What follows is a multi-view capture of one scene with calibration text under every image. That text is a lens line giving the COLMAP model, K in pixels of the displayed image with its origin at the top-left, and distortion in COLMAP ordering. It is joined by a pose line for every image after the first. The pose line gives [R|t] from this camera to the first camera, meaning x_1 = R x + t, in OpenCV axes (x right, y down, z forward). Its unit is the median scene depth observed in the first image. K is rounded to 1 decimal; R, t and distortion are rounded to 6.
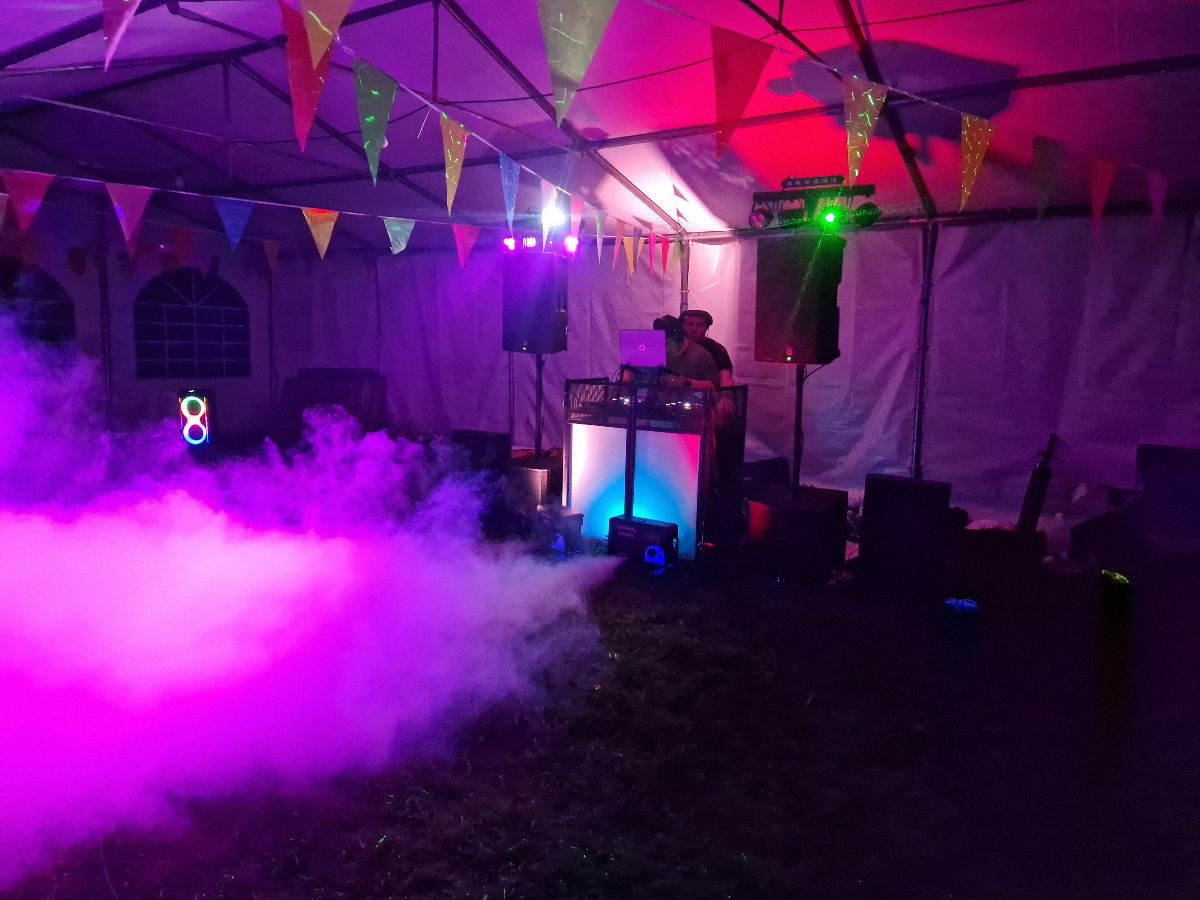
lens RADIAL K [[802.9, 0, 587.9], [0, 802.9, 436.0], [0, 0, 1]] dist [0.062326, -0.043080]
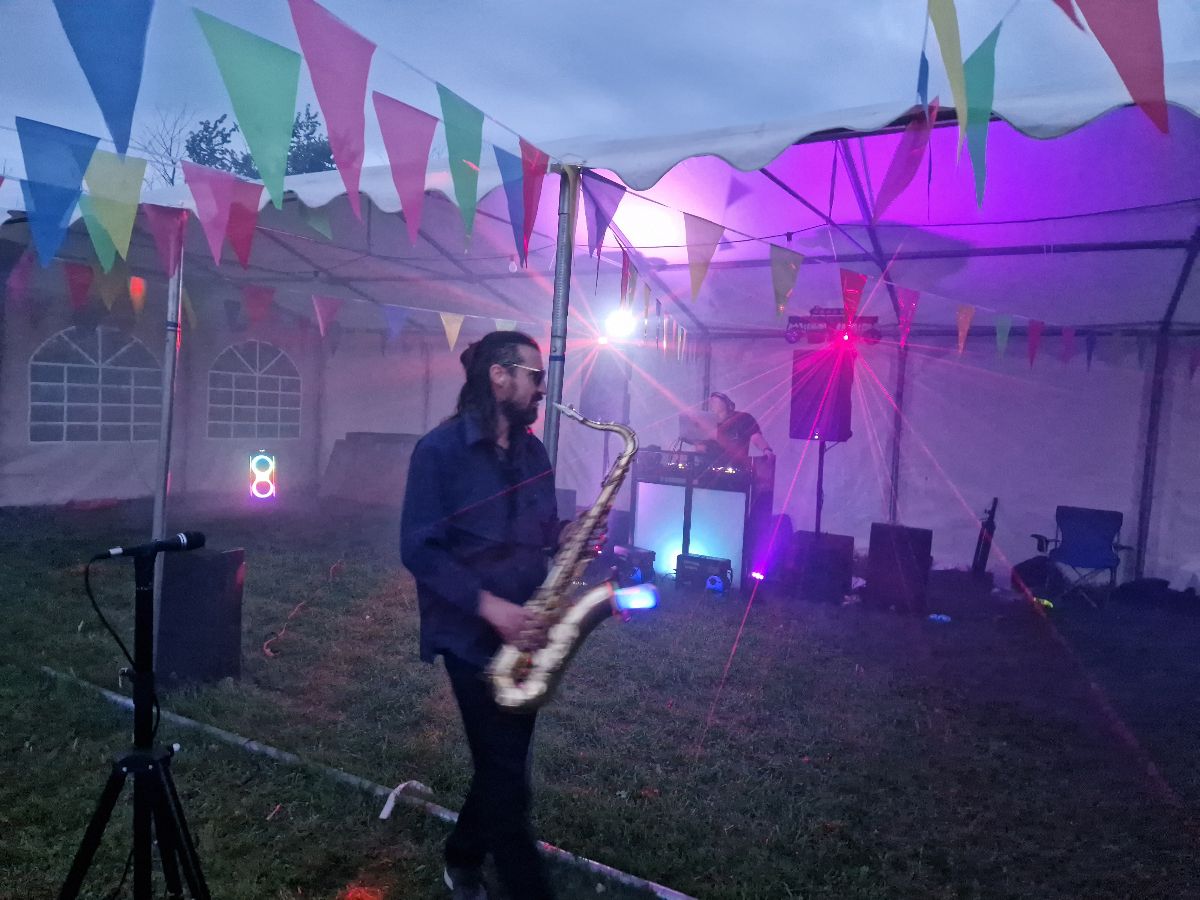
lens RADIAL K [[802.9, 0, 601.7], [0, 802.9, 451.2], [0, 0, 1]] dist [0.062326, -0.043080]
pose [[0.995590, 0.020122, 0.091626, -0.207307], [-0.014515, 0.998004, -0.061458, 0.014743], [-0.092680, 0.059857, 0.993895, -0.281988]]
